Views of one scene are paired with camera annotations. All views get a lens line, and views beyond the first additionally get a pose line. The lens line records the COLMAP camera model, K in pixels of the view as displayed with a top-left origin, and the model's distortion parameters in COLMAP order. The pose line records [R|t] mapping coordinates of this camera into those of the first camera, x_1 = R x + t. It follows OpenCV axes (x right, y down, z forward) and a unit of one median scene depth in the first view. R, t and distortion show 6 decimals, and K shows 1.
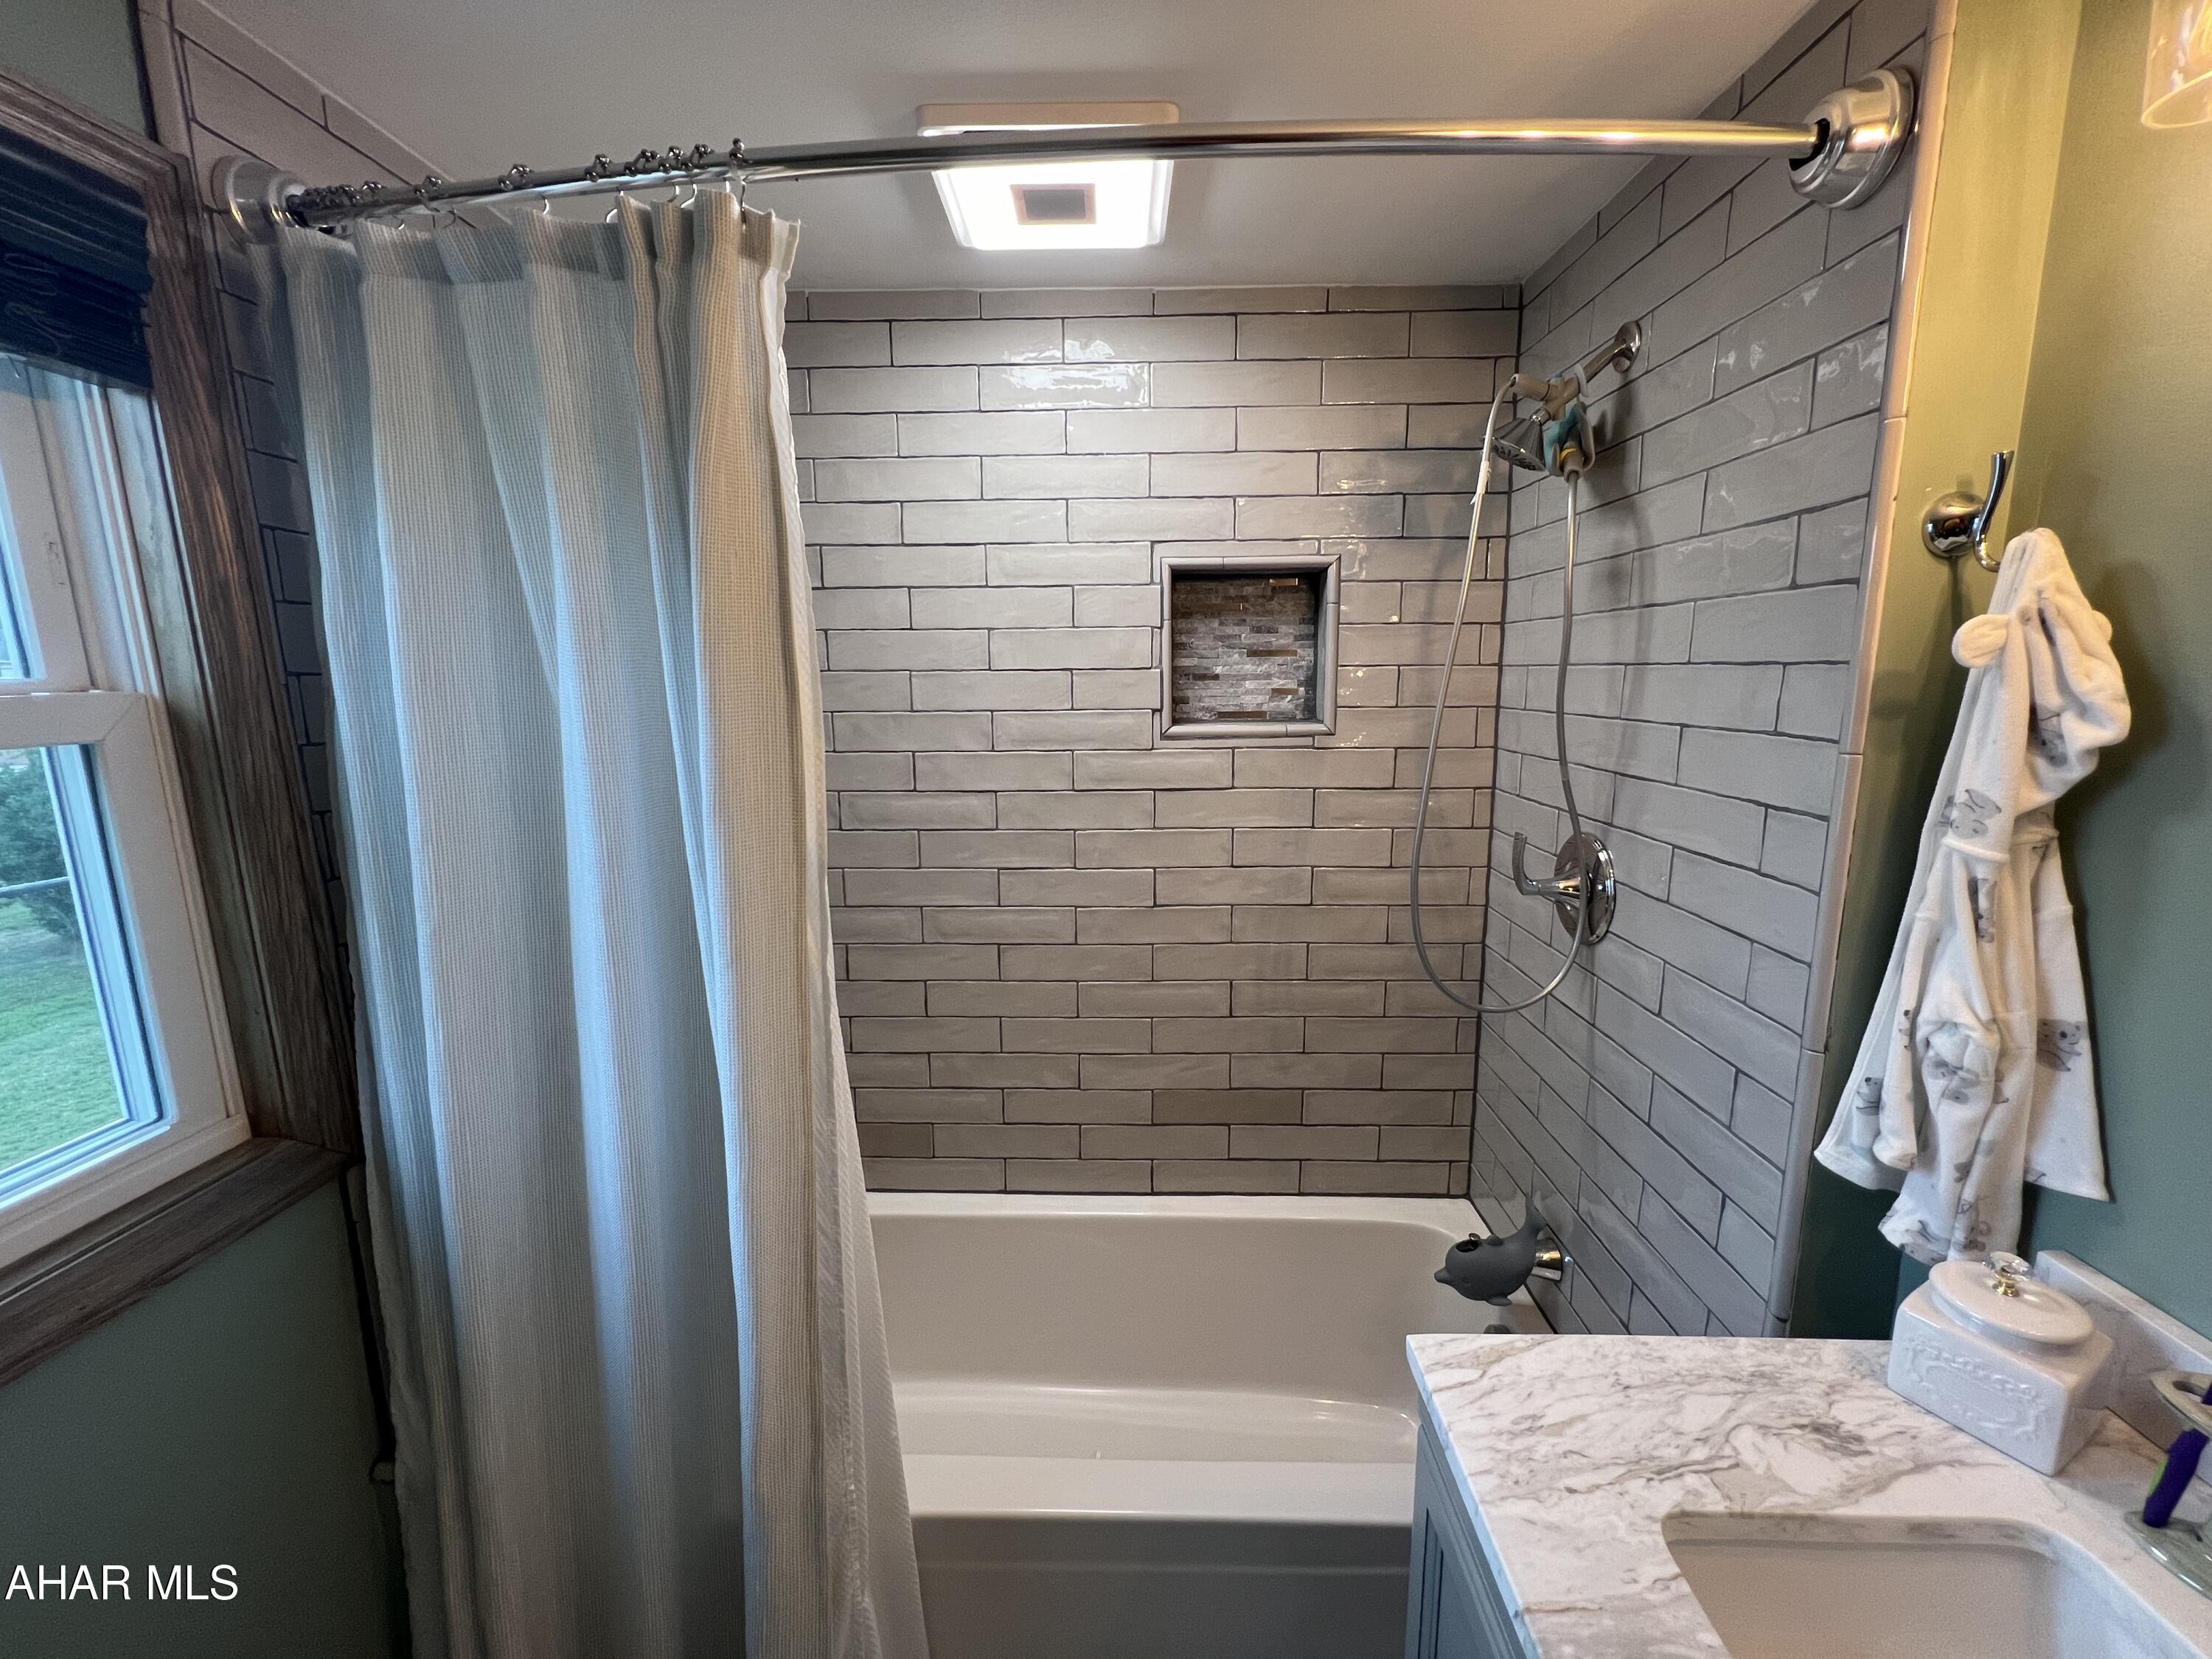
lens RADIAL K [[886.7, 0, 1107.9], [0, 886.7, 822.7], [0, 0, 1]] dist [-0.002436, 0.001009]
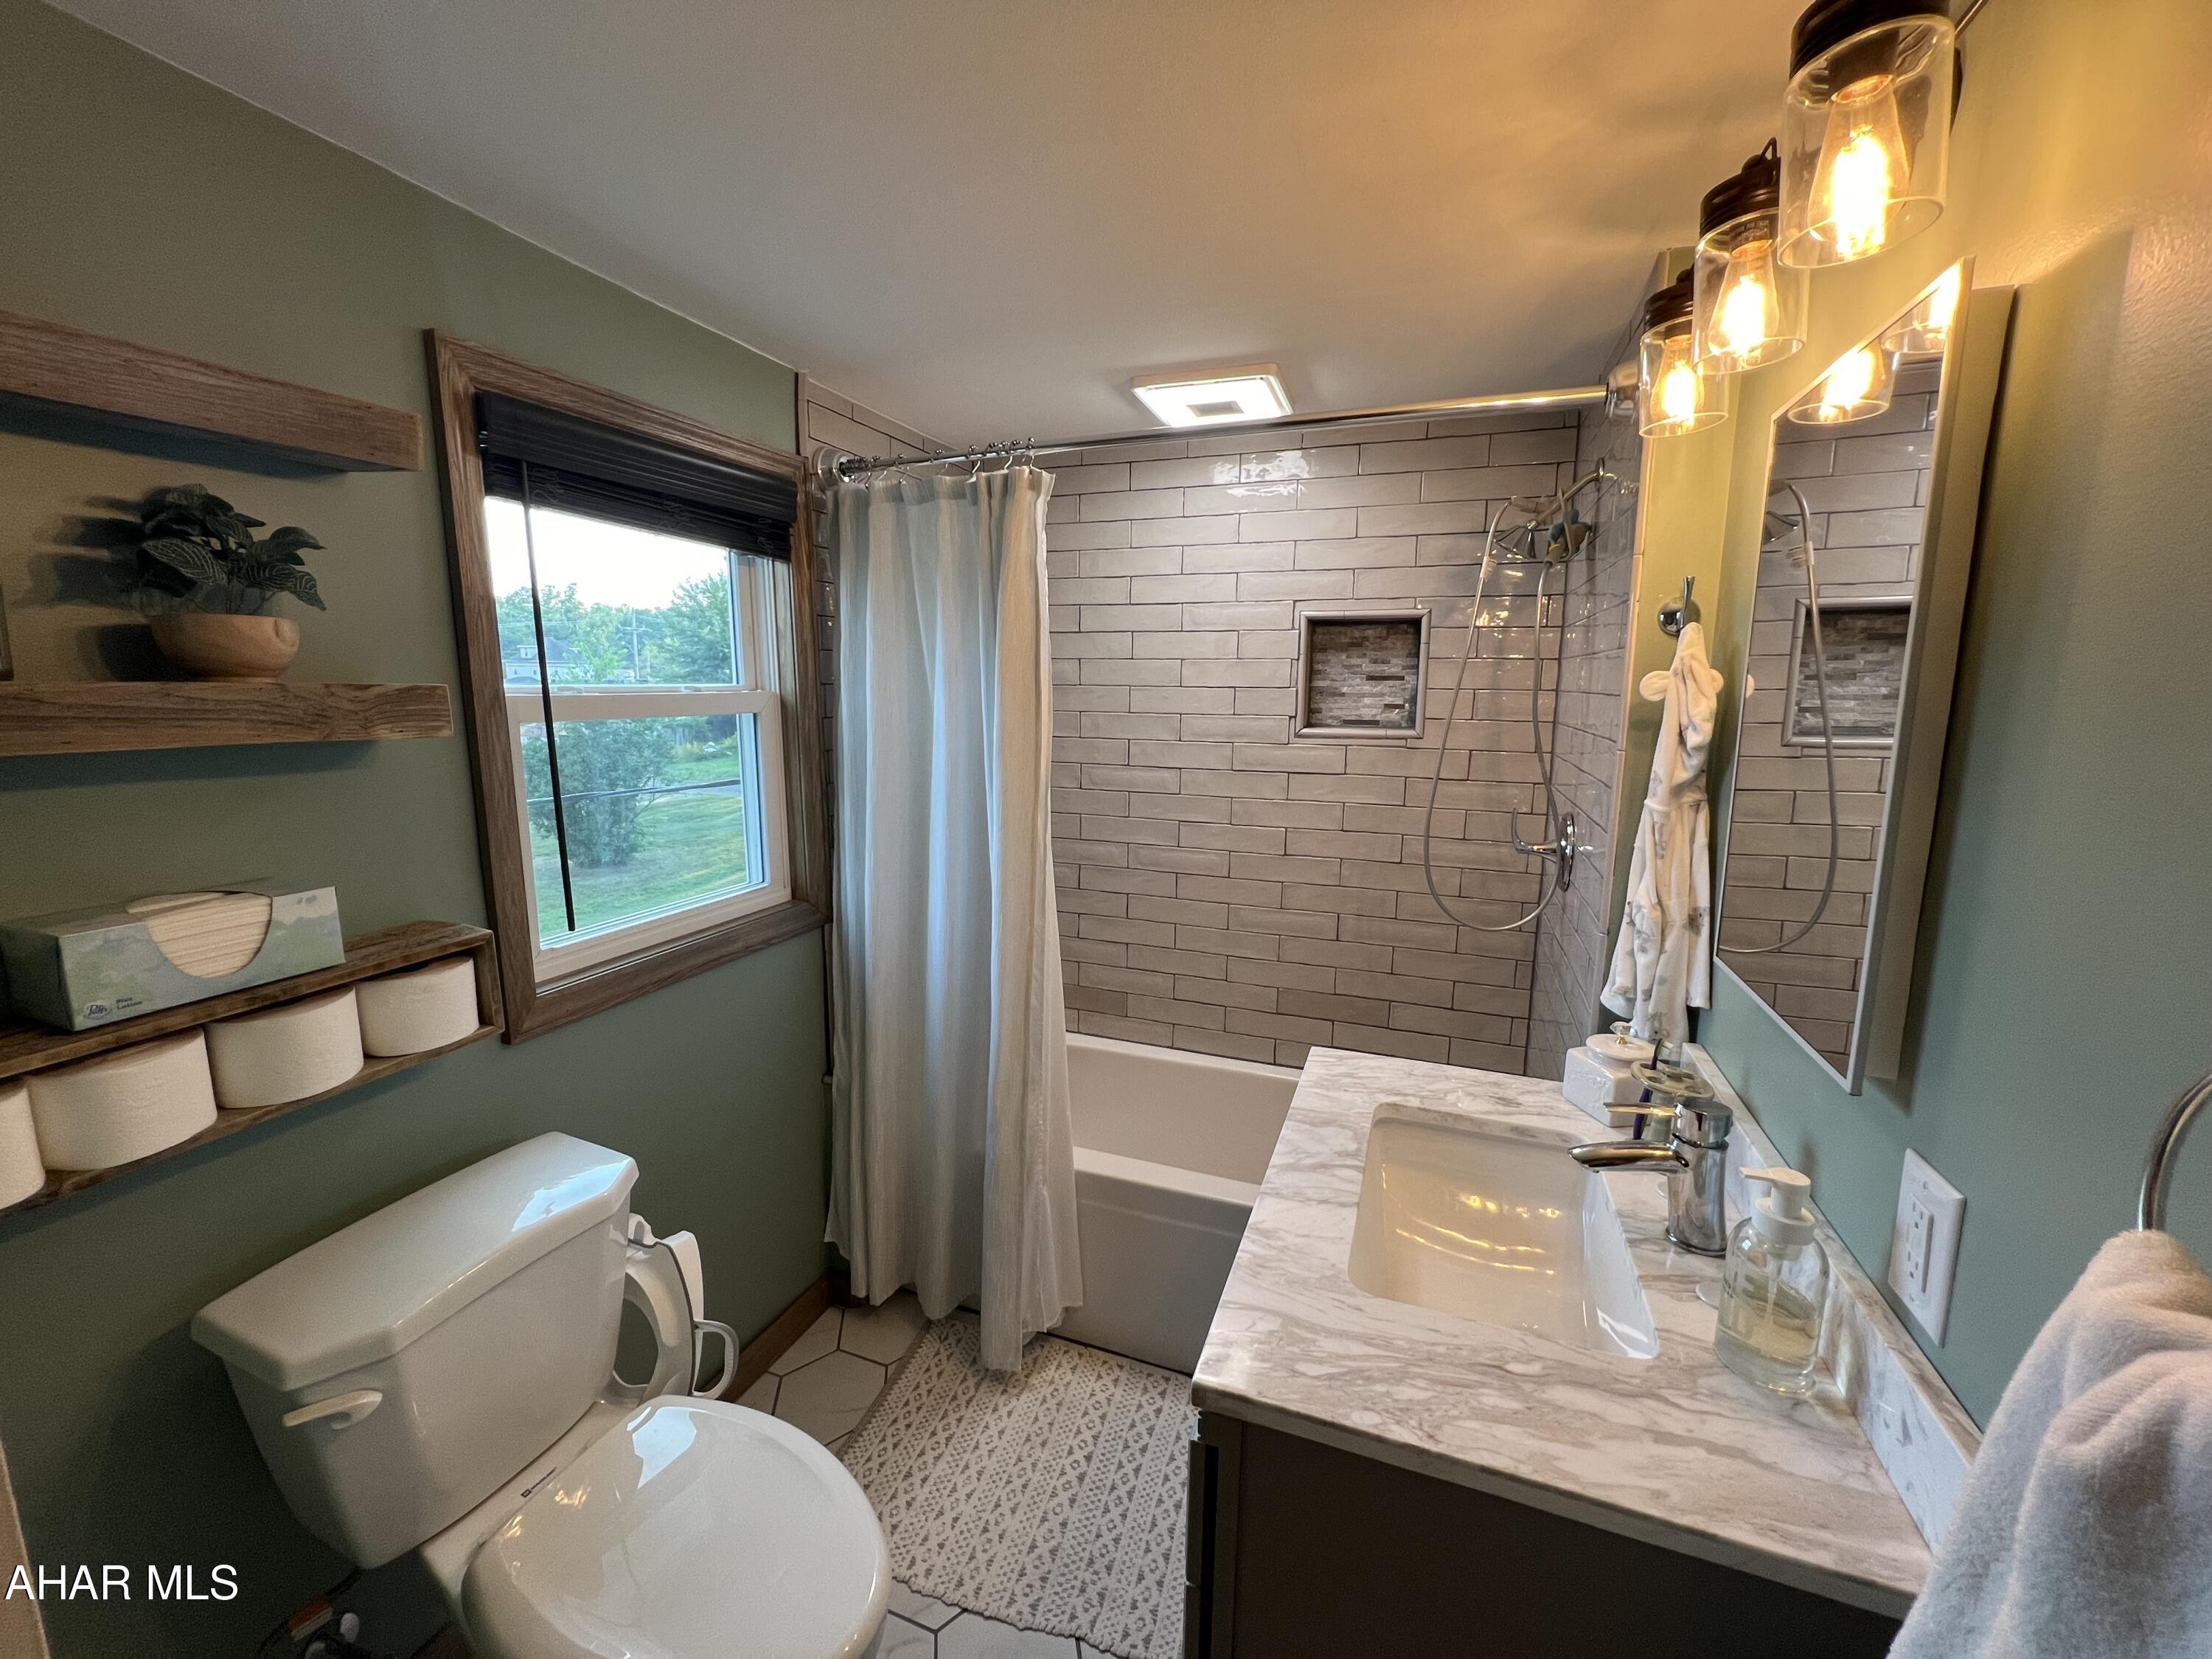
lens RADIAL K [[886.7, 0, 1105.4], [0, 886.7, 822.1], [0, 0, 1]] dist [-0.002436, 0.001009]
pose [[0.946322, 0.068372, -0.315910, 0.244693], [-0.072175, 0.997392, -0.000340, 0.068304], [0.315063, 0.023123, 0.948789, -0.472003]]
